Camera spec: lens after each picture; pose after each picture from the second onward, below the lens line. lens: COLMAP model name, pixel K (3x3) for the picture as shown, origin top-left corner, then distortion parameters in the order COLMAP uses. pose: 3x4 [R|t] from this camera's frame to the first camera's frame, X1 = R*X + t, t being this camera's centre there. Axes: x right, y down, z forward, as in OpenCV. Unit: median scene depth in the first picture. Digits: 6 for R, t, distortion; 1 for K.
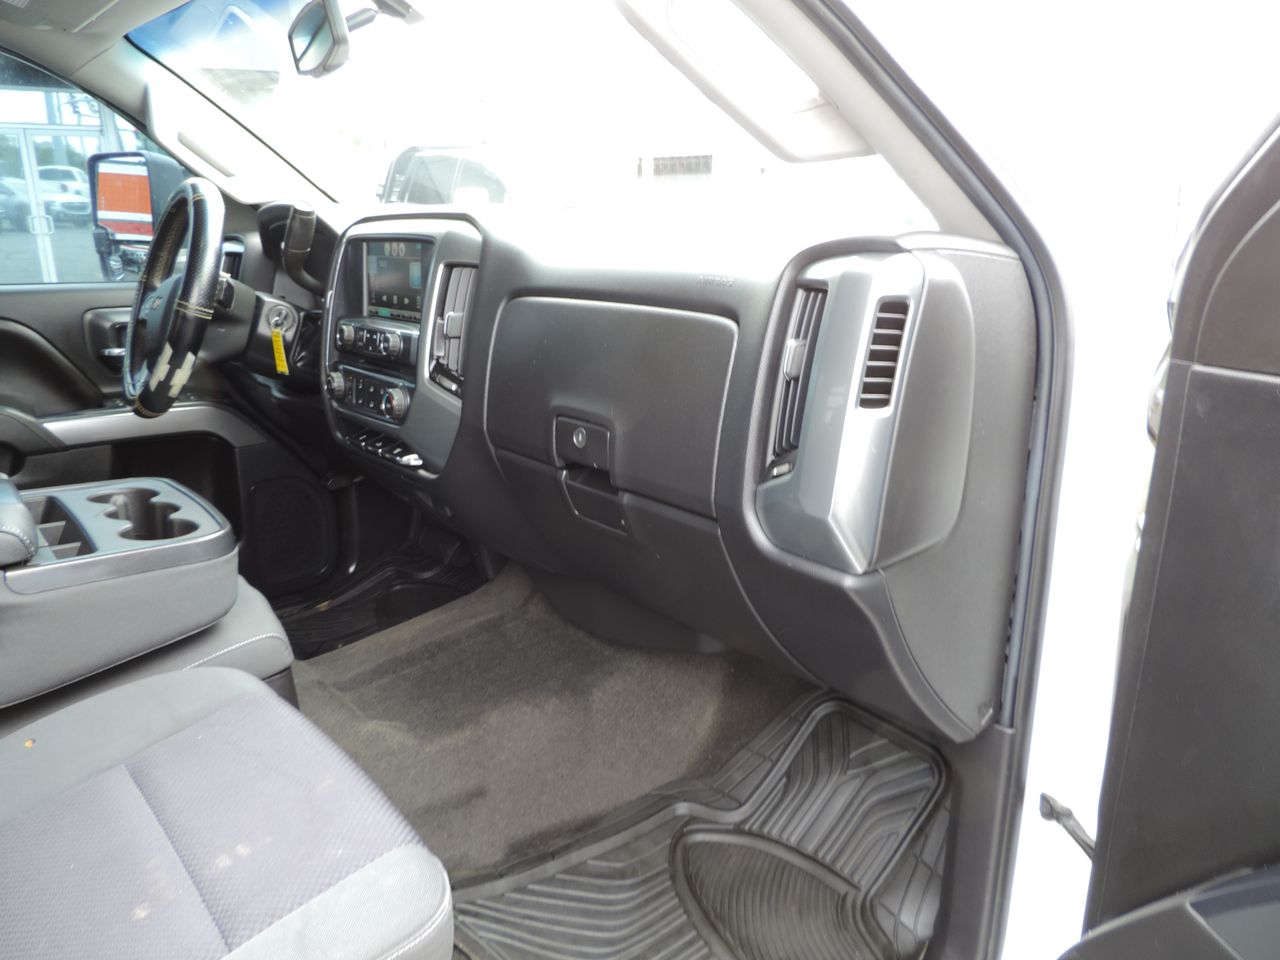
lens RADIAL K [[903.8, 0, 640.0], [0, 903.8, 480.0], [0, 0, 1]] dist [-0.004791, -0.004180]
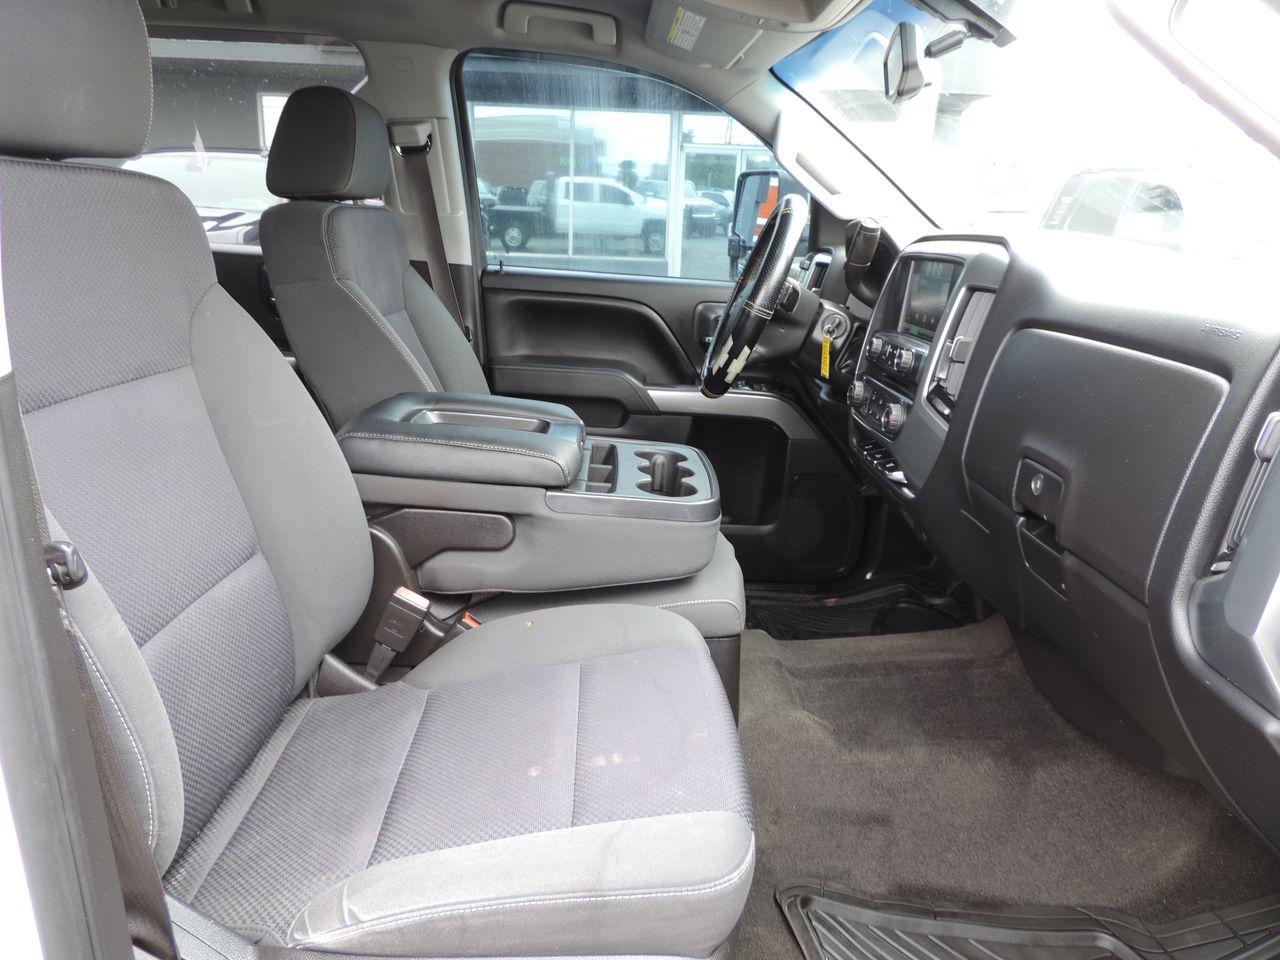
lens RADIAL K [[902.8, 0, 640.0], [0, 902.8, 480.0], [0, 0, 1]] dist [0.007990, 0.001652]
pose [[0.783569, 0.207448, -0.585650, 0.108184], [-0.219274, 0.974291, 0.051736, -0.006862], [0.581326, 0.087879, 0.808912, 0.016394]]
